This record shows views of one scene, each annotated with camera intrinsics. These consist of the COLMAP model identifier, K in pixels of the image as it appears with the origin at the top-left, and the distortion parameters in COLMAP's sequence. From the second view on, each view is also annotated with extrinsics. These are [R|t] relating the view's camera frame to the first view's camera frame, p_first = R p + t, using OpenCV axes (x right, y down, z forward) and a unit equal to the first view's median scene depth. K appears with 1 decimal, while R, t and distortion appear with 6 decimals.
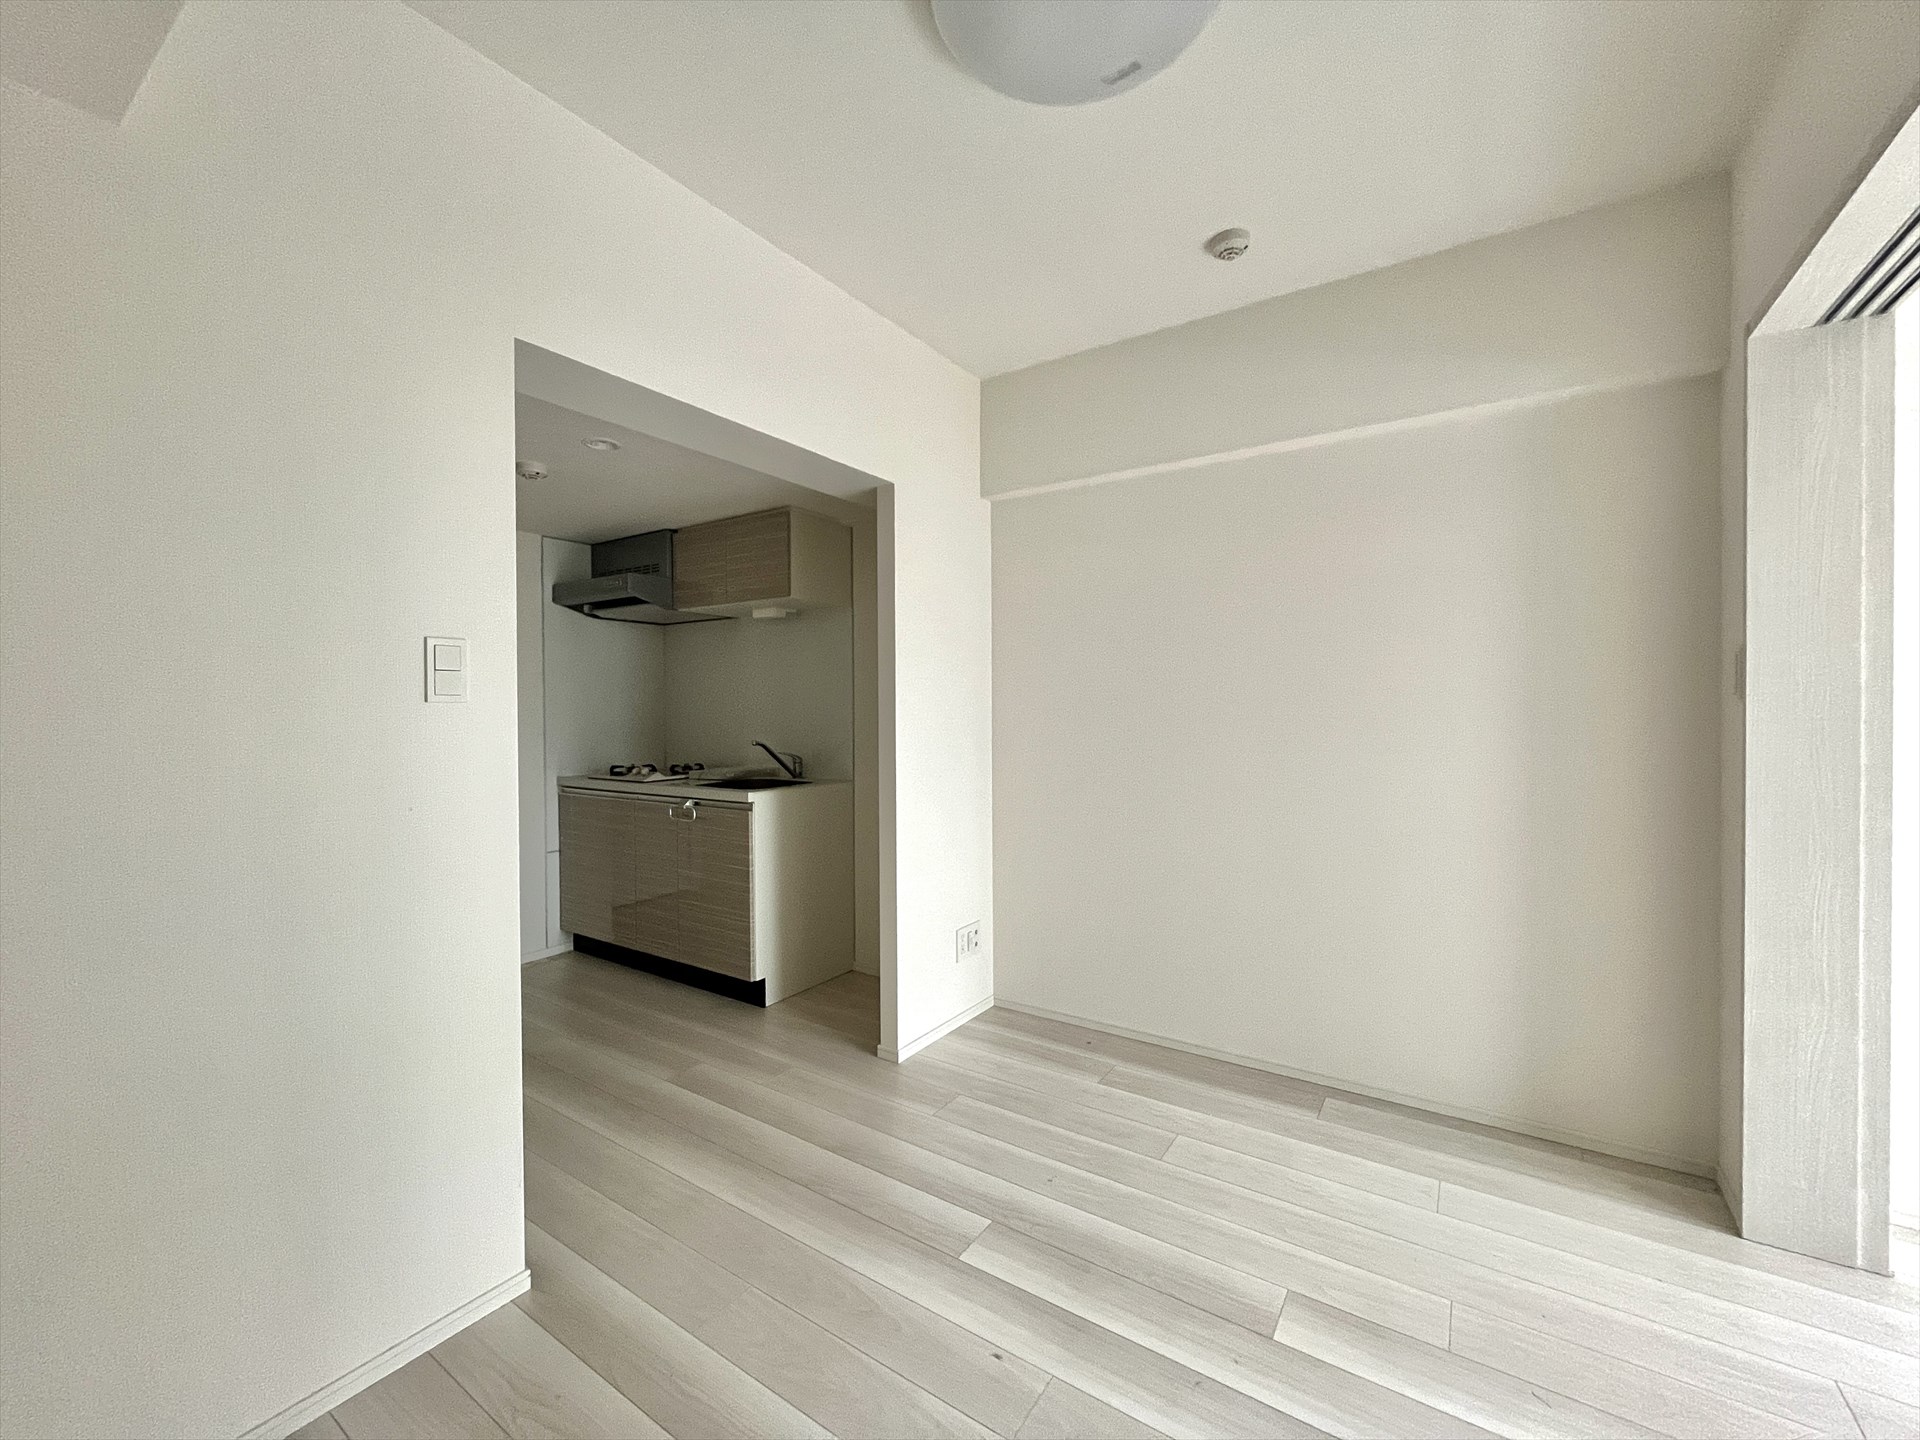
lens RADIAL K [[773.9, 0, 961.1], [0, 773.9, 720.9], [0, 0, 1]] dist [-0.004754, 0.000308]
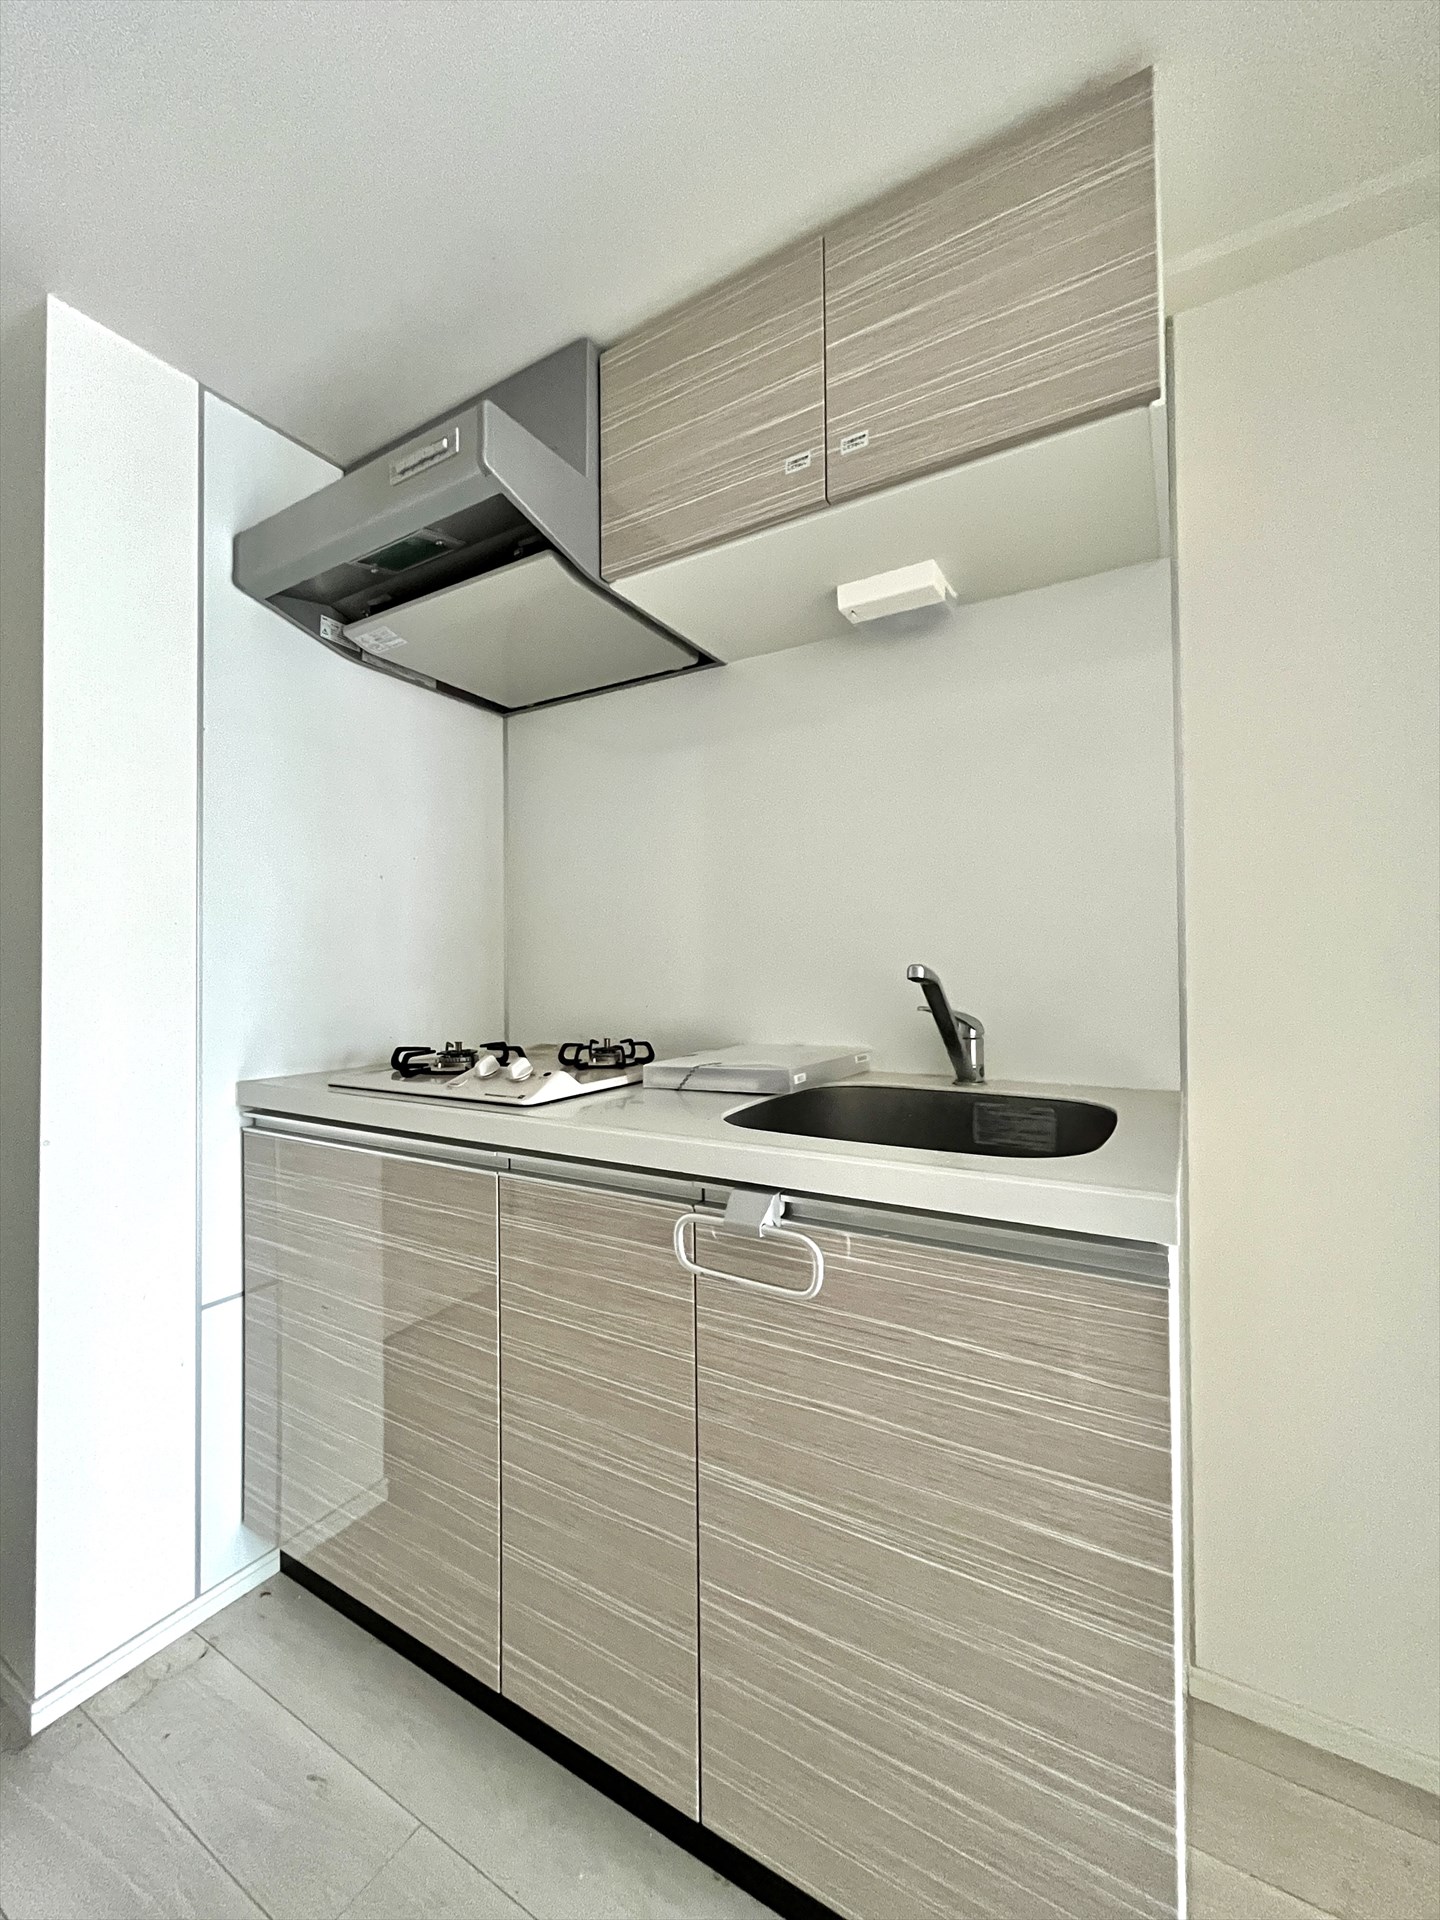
lens RADIAL K [[773.9, 0, 722.4], [0, 773.9, 954.5], [0, 0, 1]] dist [-0.004754, 0.000308]
pose [[0.999031, -0.006057, 0.043601, -0.389667], [0.007814, 0.999160, -0.040232, 0.036865], [-0.043321, 0.040533, 0.998239, 0.782292]]
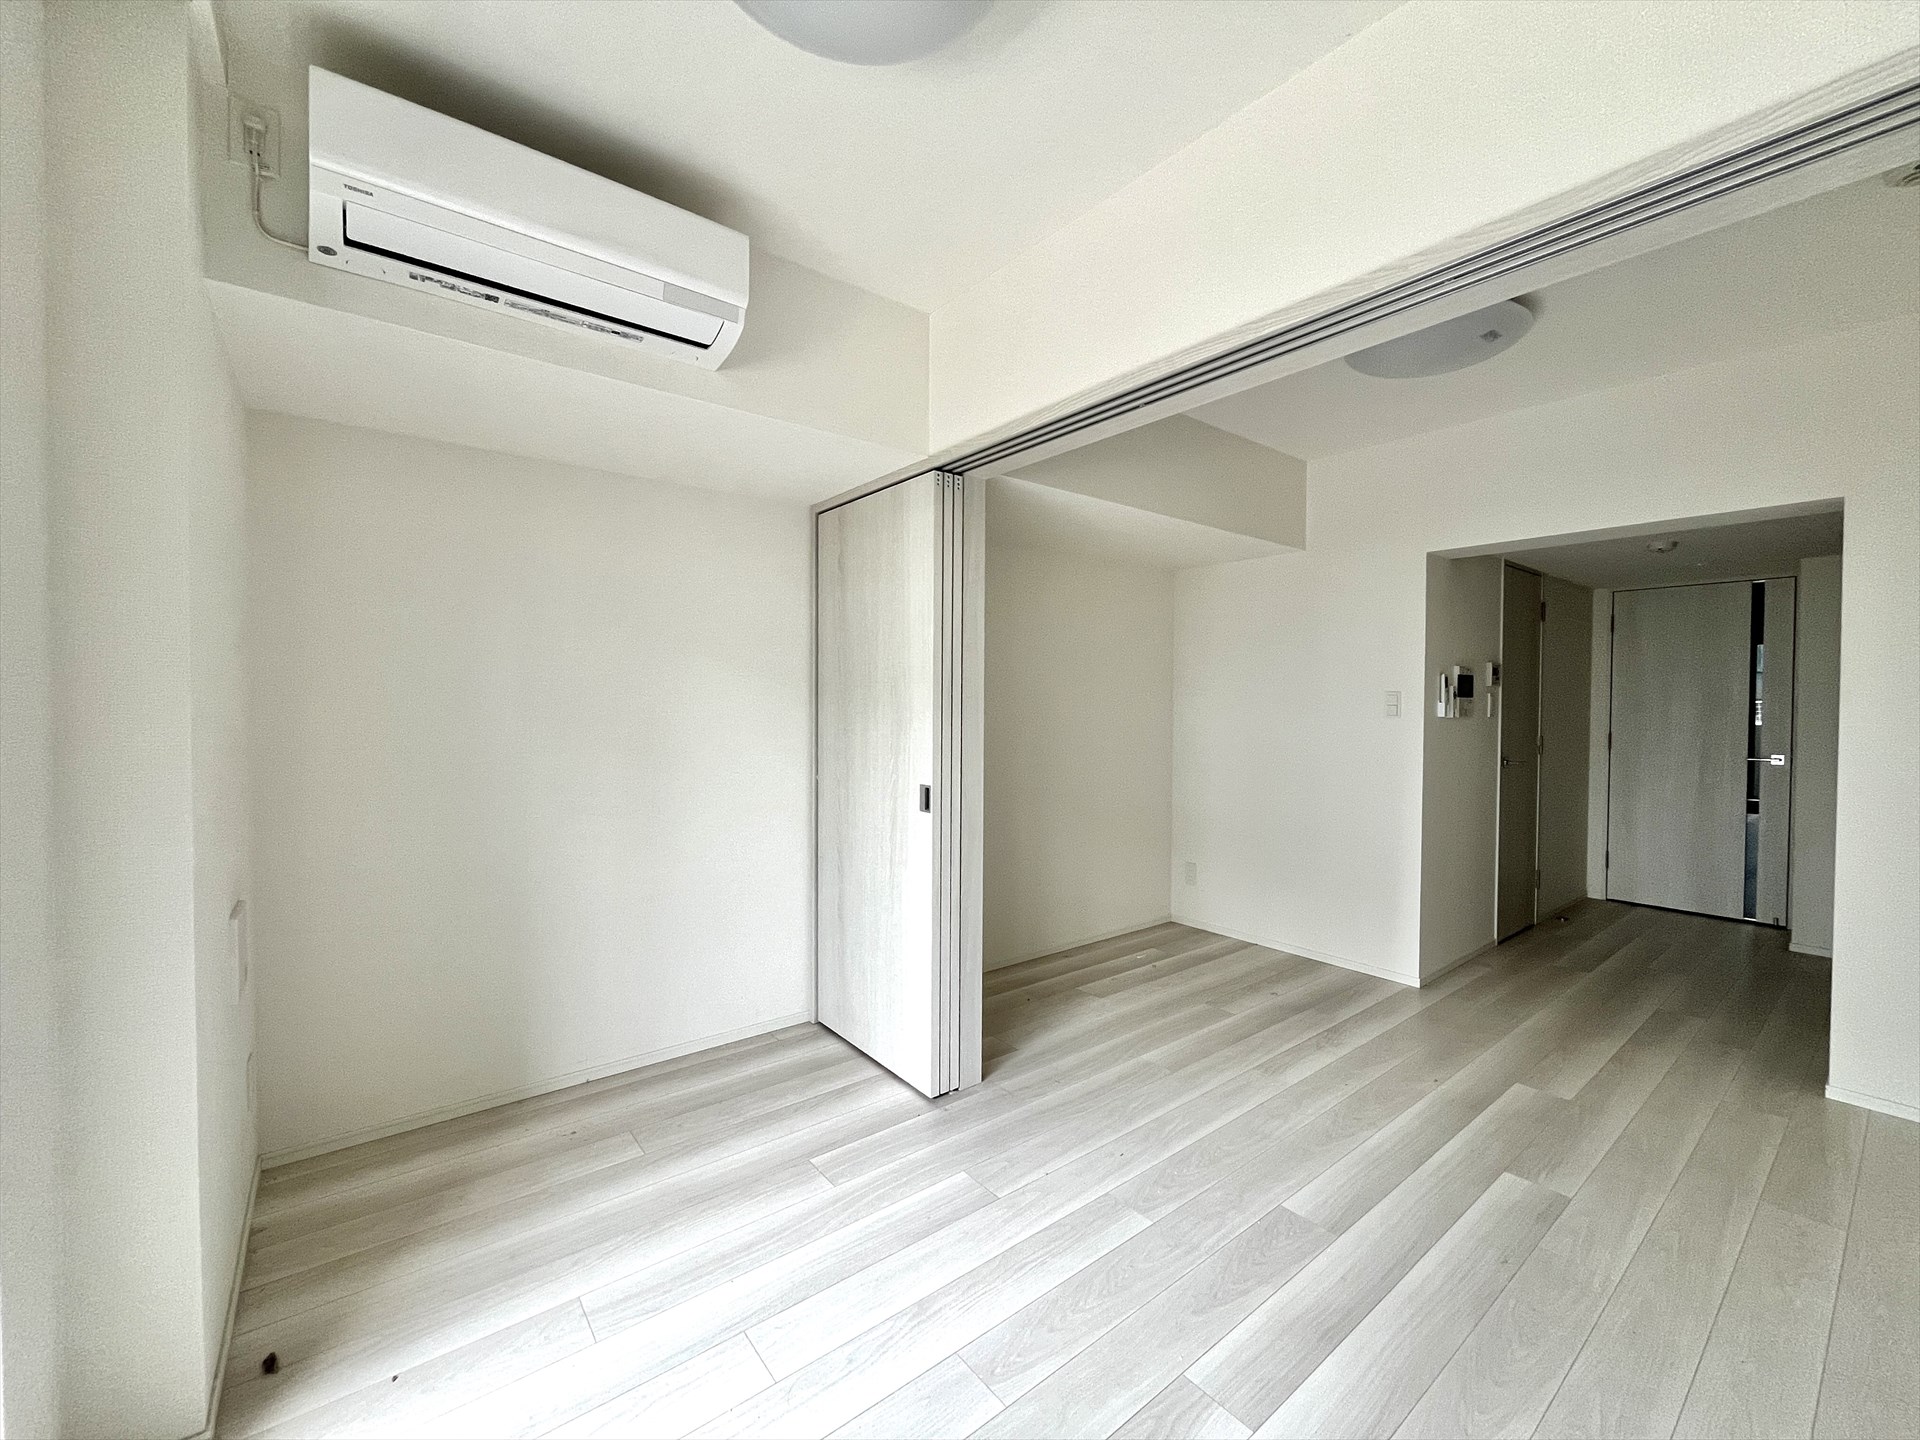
lens RADIAL K [[773.9, 0, 970.3], [0, 773.9, 717.8], [0, 0, 1]] dist [-0.004754, 0.000308]
pose [[-0.312267, 0.020141, -0.949781, 0.978871], [-0.022423, 0.999340, 0.028564, -0.031529], [0.949730, 0.030216, -0.311610, 0.225497]]
